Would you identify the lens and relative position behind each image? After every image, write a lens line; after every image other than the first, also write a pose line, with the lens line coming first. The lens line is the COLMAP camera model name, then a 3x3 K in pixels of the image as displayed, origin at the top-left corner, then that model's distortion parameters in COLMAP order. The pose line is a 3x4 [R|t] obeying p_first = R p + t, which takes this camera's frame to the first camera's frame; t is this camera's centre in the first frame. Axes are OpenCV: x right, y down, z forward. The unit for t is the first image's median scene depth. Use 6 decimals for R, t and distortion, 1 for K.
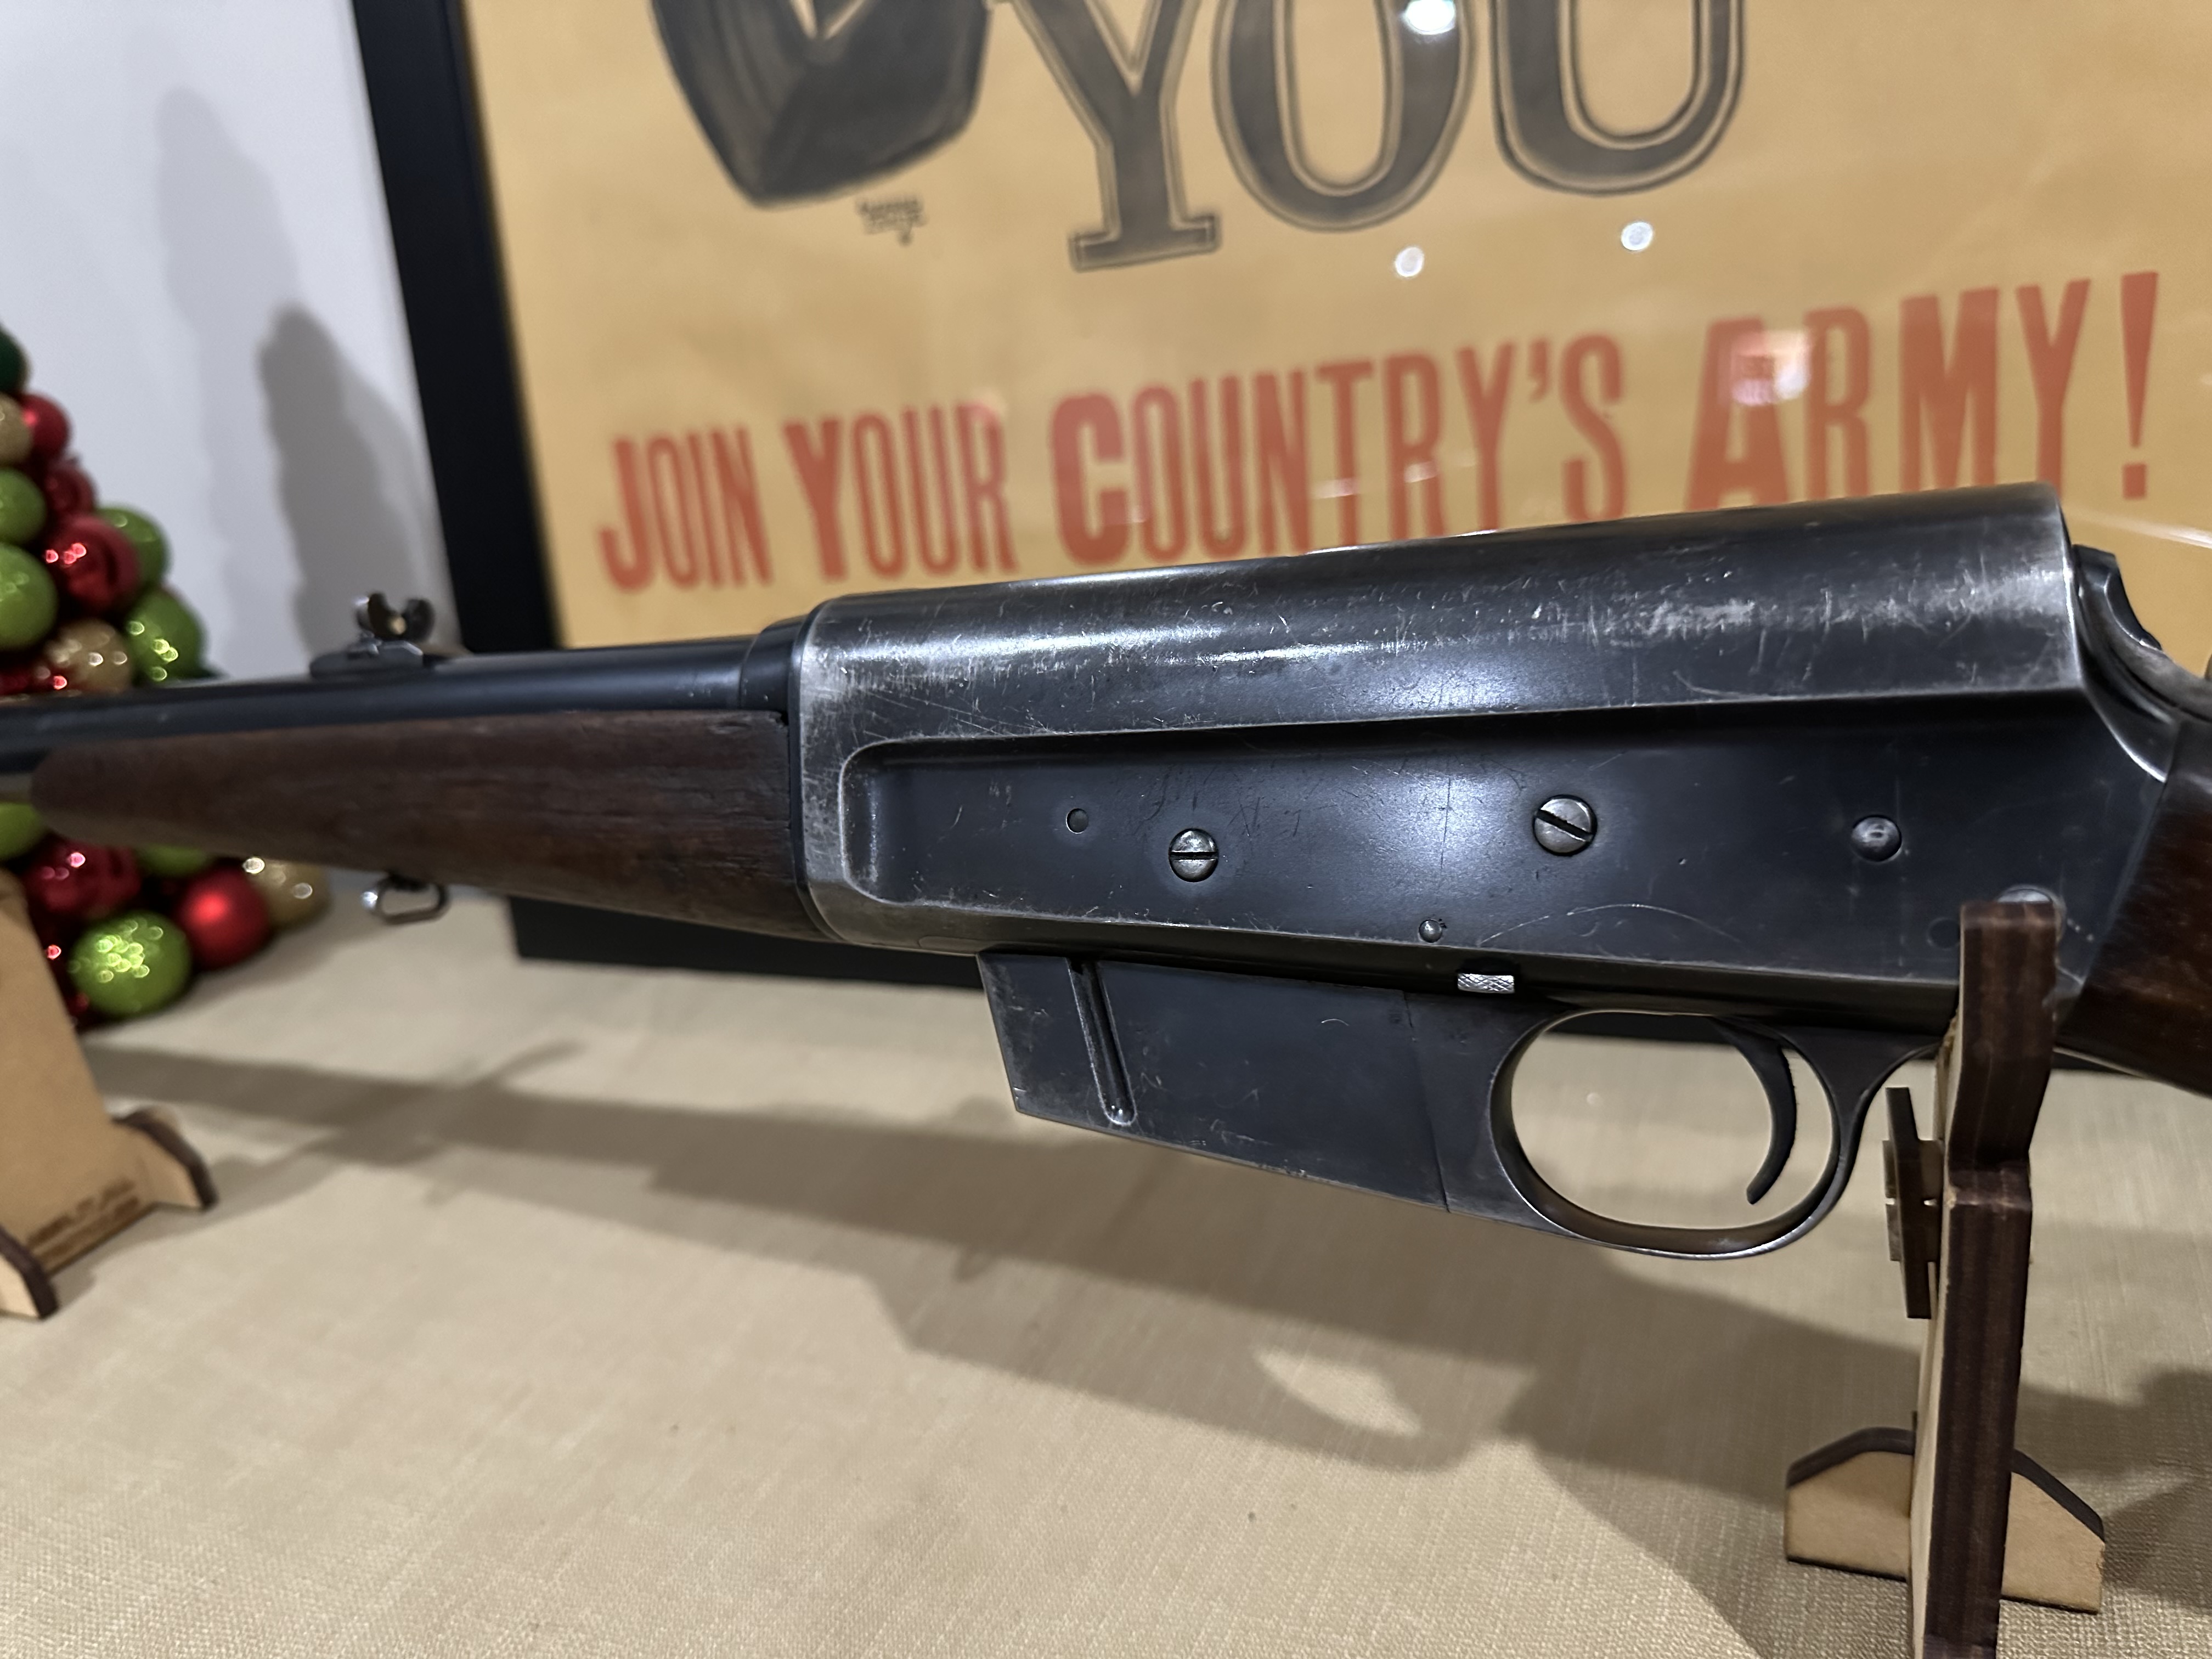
lens RADIAL K [[1660.5, 0, 1099.6], [0, 1660.5, 854.4], [0, 0, 1]] dist [-0.032938, 0.000788]
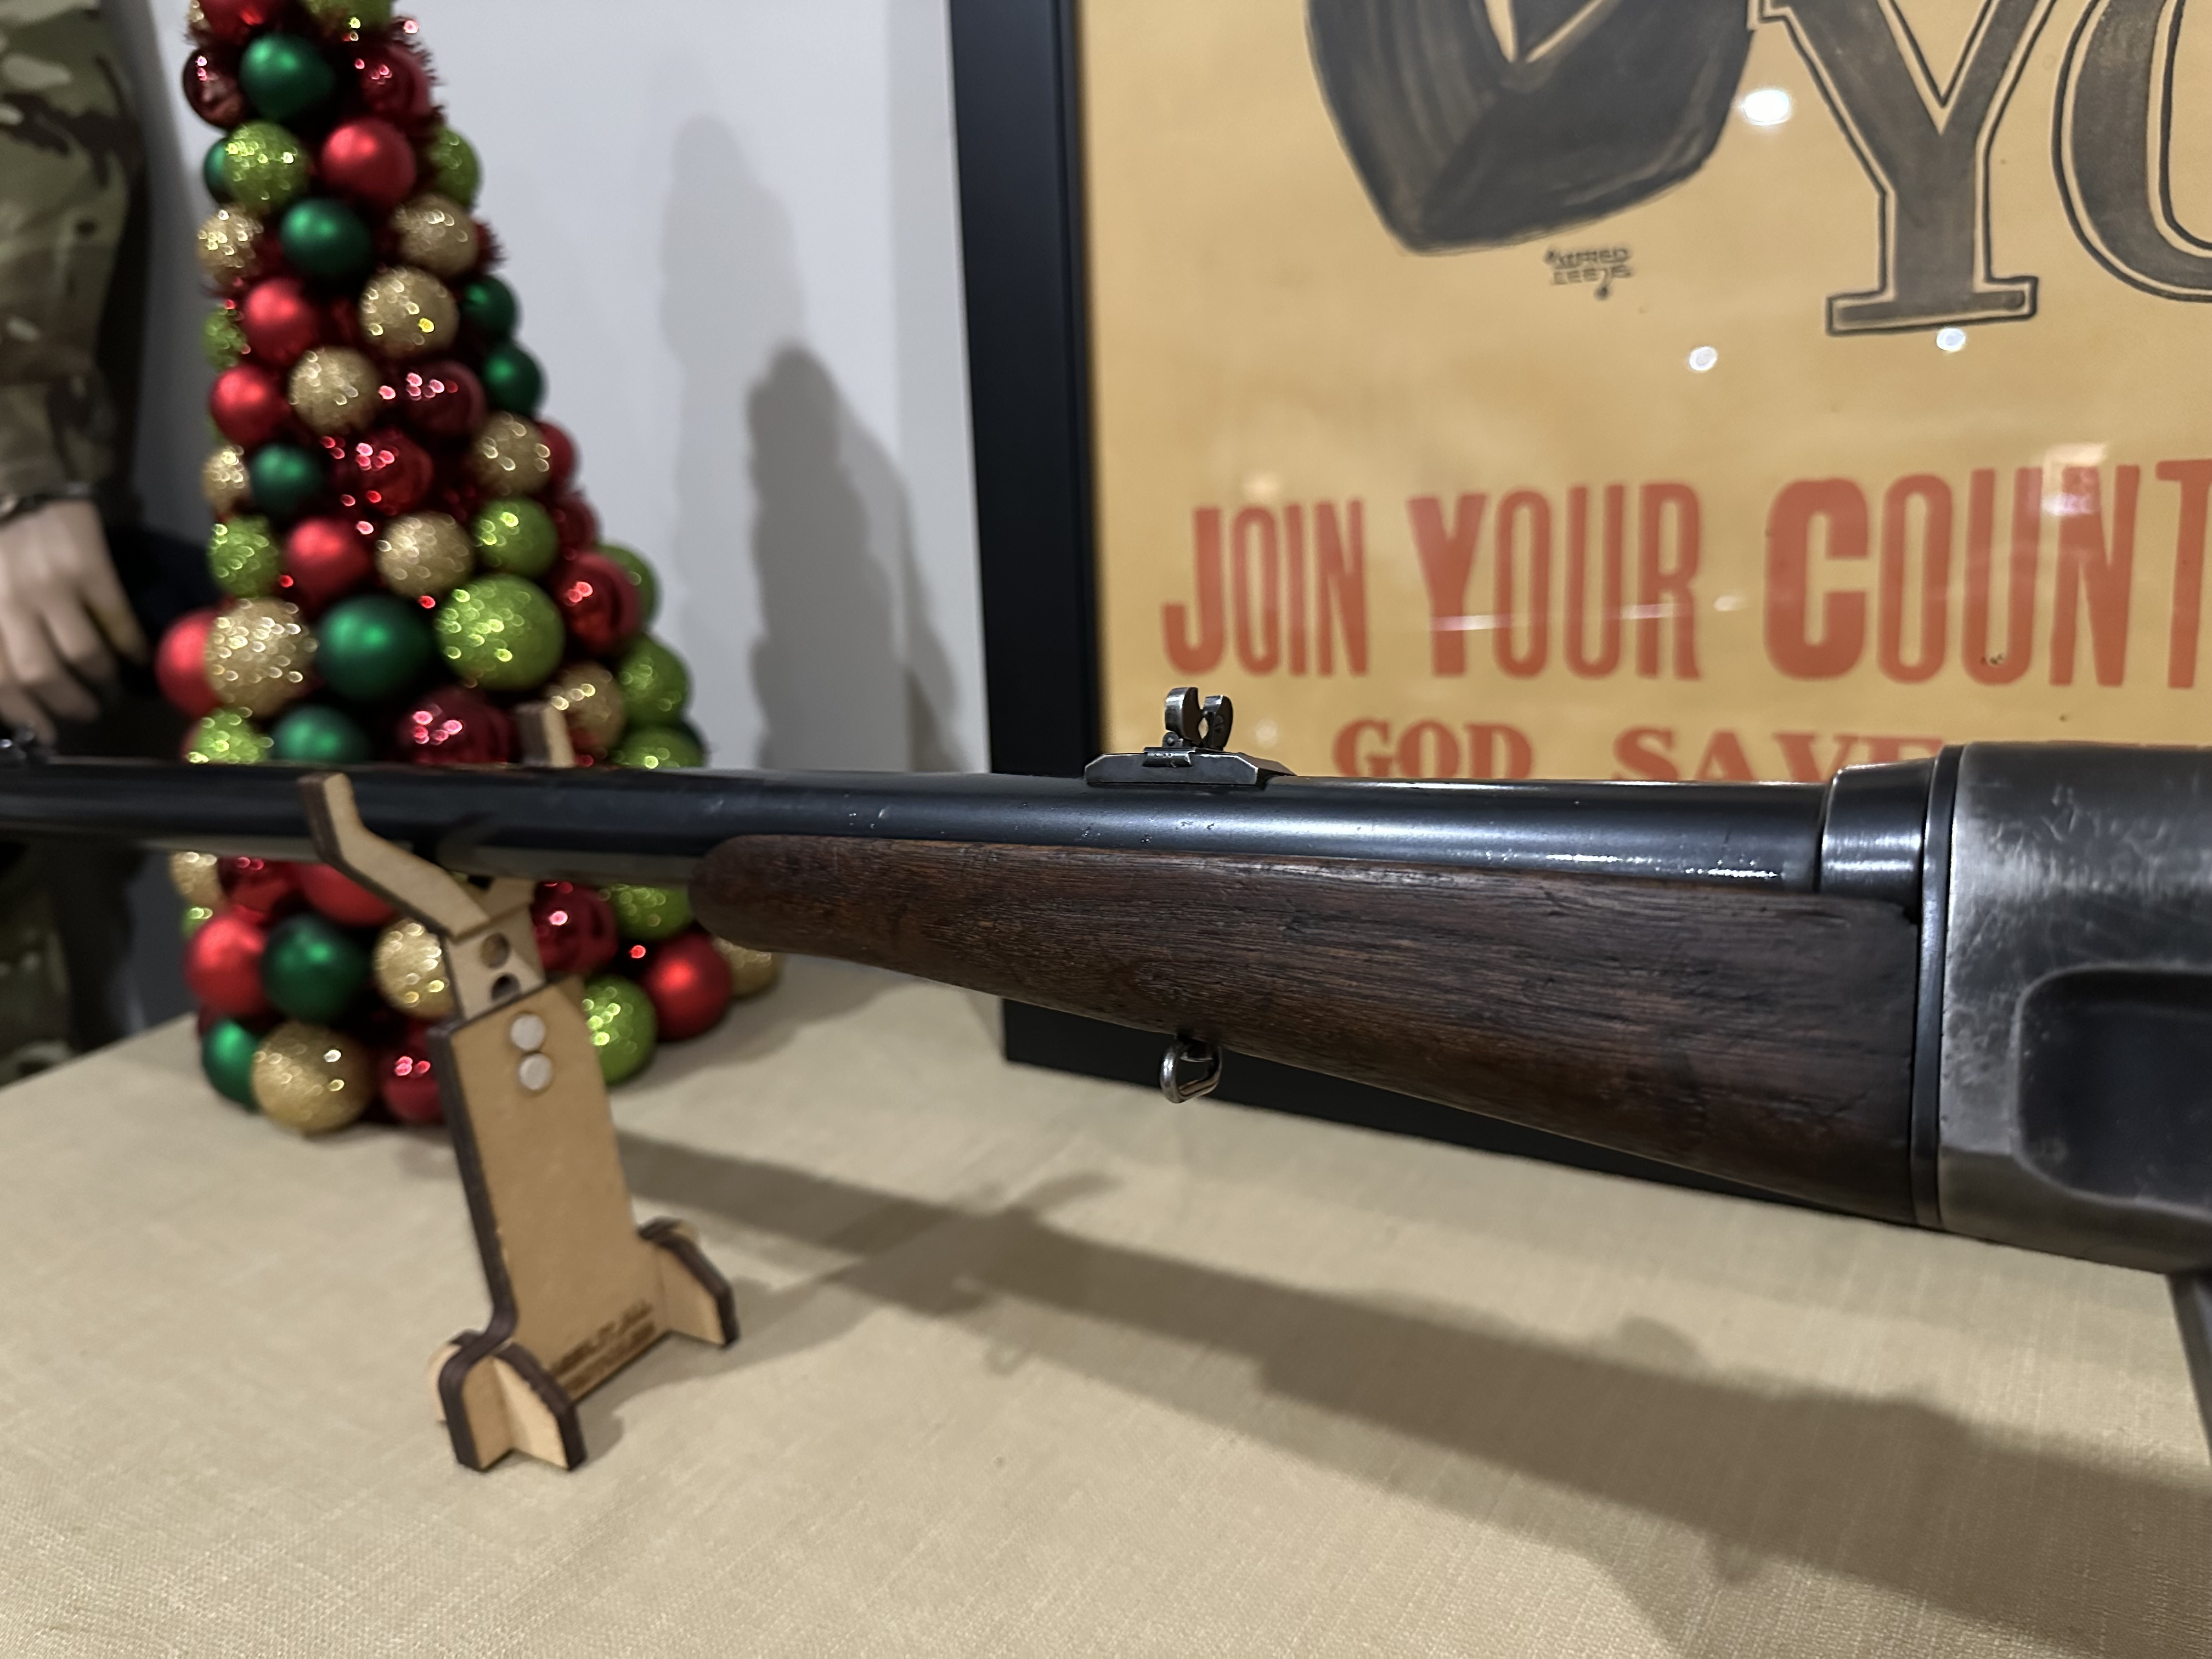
lens RADIAL K [[1643.2, 0, 1106.0], [0, 1643.2, 829.5], [0, 0, 1]] dist [0.048144, -0.115670]
pose [[0.988199, 0.072620, -0.134870, -0.261814], [-0.079990, 0.995538, -0.050051, -0.032712], [0.130634, 0.060249, 0.989598, 0.144184]]
